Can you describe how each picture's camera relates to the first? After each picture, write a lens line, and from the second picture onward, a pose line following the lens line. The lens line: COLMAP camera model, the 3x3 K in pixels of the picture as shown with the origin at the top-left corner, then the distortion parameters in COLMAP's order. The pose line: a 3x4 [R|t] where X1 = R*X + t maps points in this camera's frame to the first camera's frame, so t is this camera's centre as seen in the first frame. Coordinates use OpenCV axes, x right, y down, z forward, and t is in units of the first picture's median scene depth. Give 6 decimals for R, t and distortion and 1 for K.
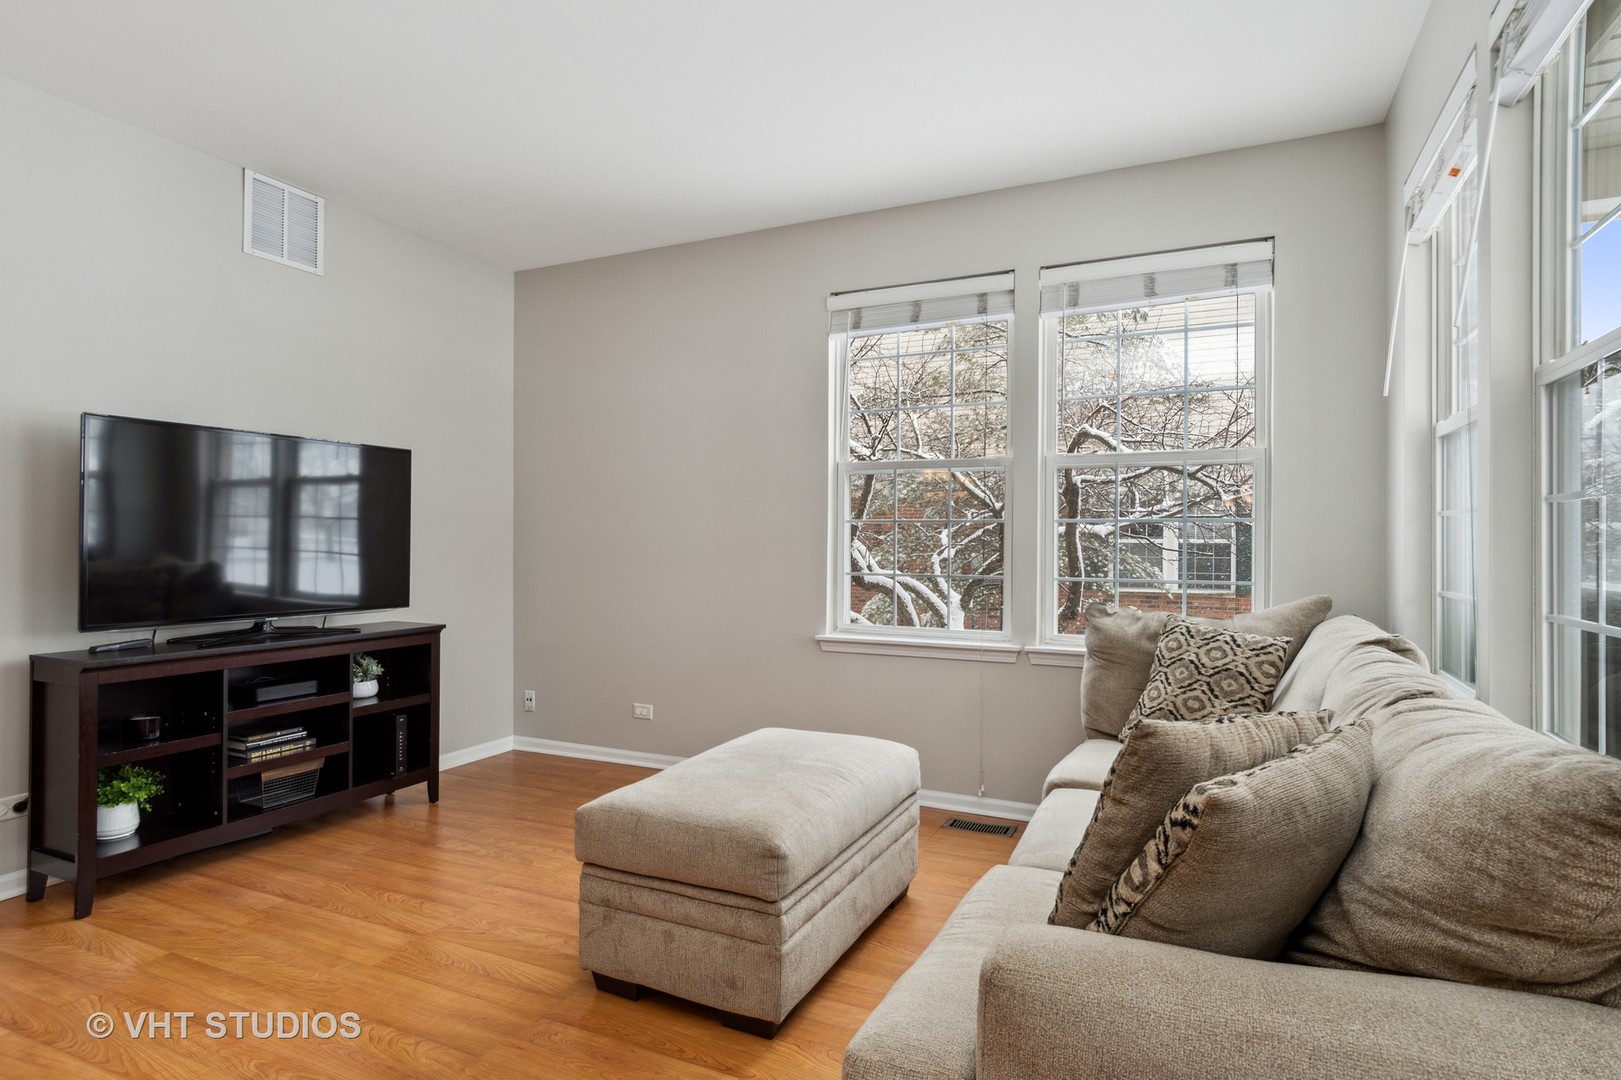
lens RADIAL K [[837.1, 0, 756.1], [0, 837.1, 538.1], [0, 0, 1]] dist [0.000140, -0.004901]
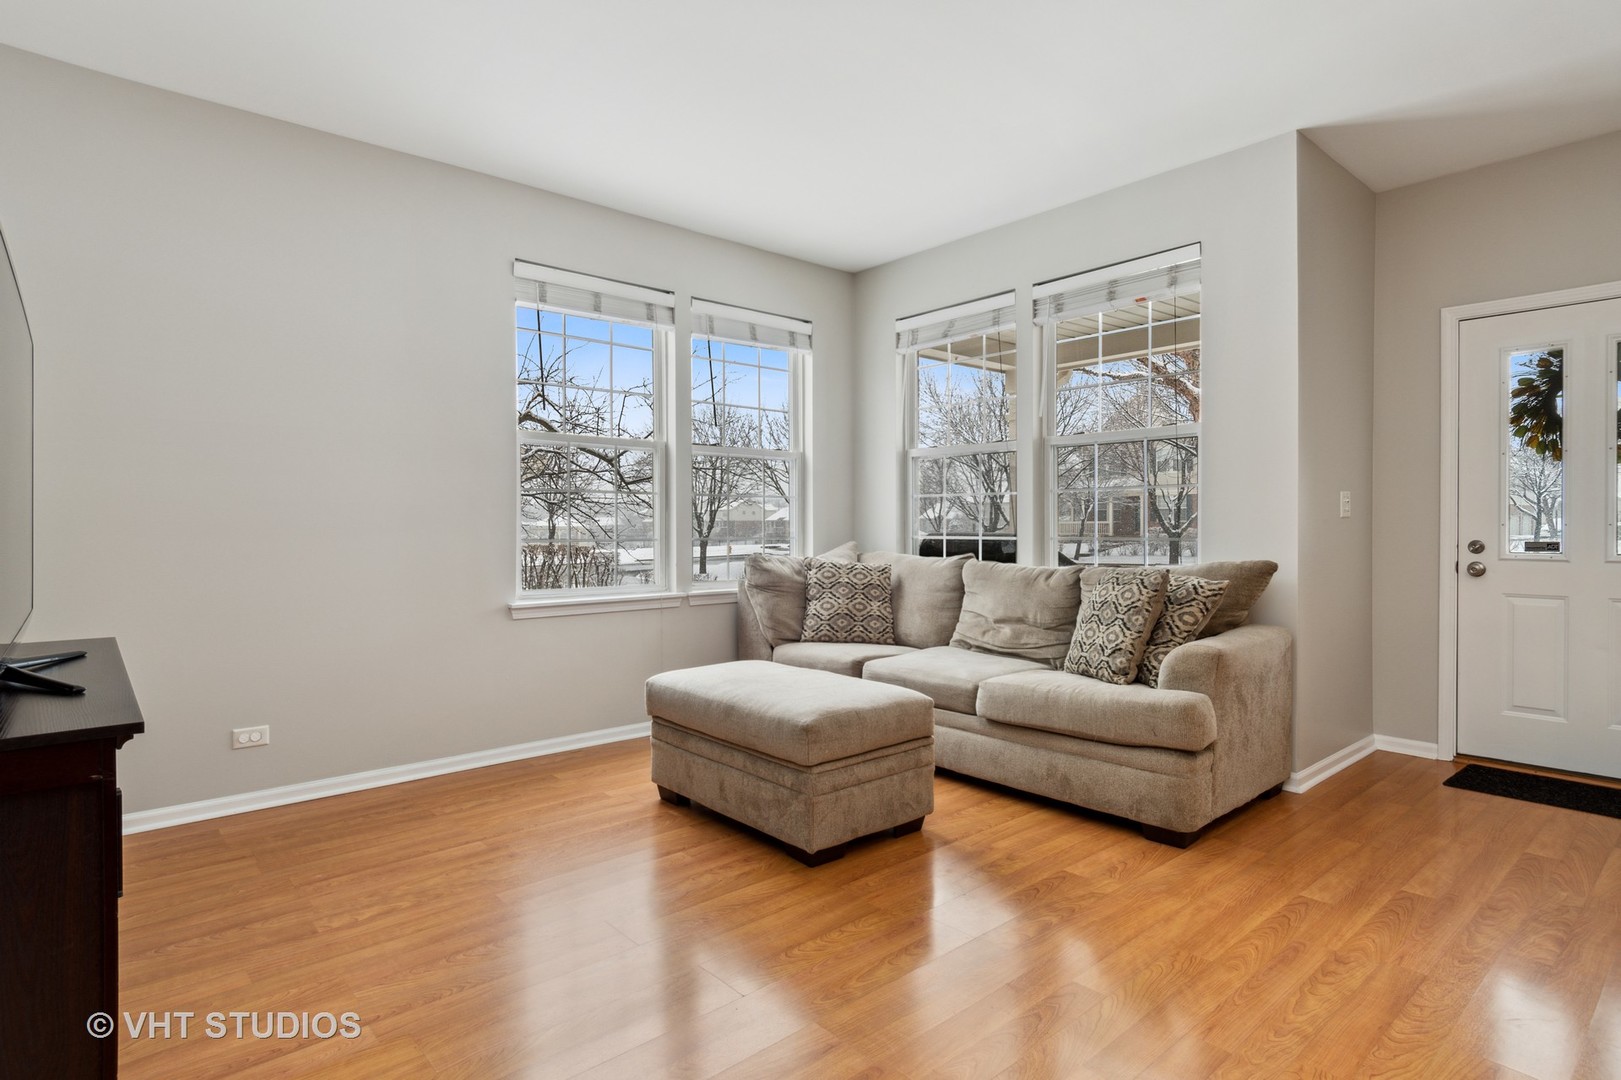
lens RADIAL K [[837.1, 0, 857.8], [0, 837.1, 514.8], [0, 0, 1]] dist [0.000140, -0.004901]
pose [[0.379297, 0.005026, 0.925261, -0.830726], [-0.002266, 0.999987, -0.004503, 0.018531], [-0.925272, -0.000389, 0.379304, 0.304518]]
